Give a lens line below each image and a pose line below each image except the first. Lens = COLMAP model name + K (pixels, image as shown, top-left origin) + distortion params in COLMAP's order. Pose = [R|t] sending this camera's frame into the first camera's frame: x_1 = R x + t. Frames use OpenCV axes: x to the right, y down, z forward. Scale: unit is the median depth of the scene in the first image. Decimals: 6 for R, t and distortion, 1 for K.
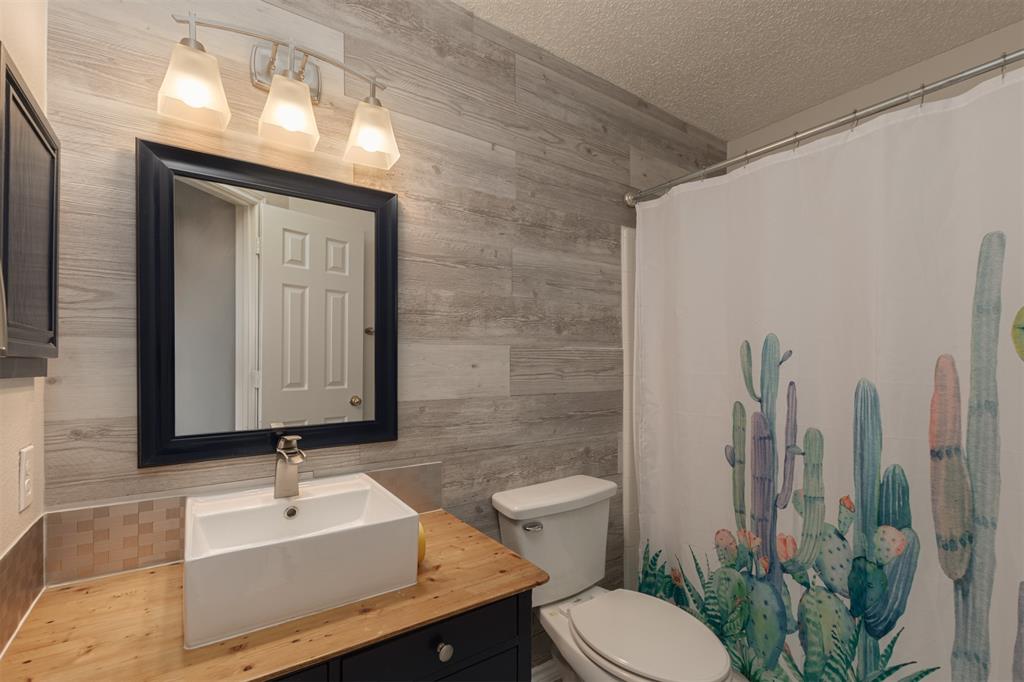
lens RADIAL K [[454.5, 0, 512.0], [0, 454.5, 345.4], [0, 0, 1]] dist [0.036664, 0.000061]
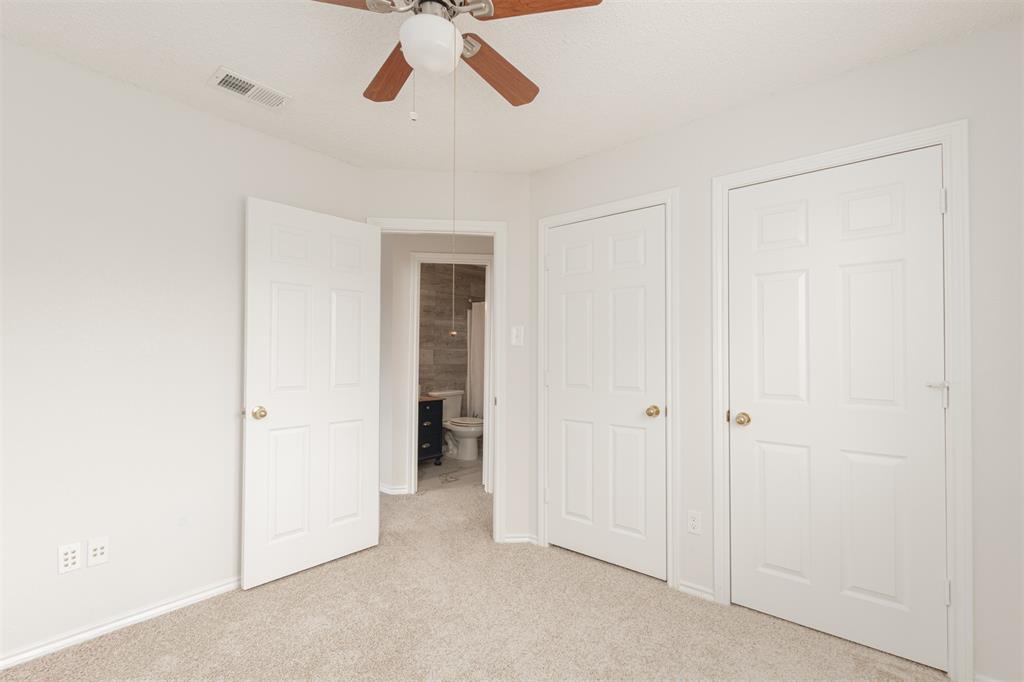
lens RADIAL K [[454.5, 0, 512.0], [0, 454.5, 345.4], [0, 0, 1]] dist [0.036664, 0.000061]
pose [[0.957809, 0.008191, 0.287290, -0.383967], [-0.013094, 0.999799, 0.015152, -0.082454], [-0.287109, -0.018274, 0.957724, -2.216397]]
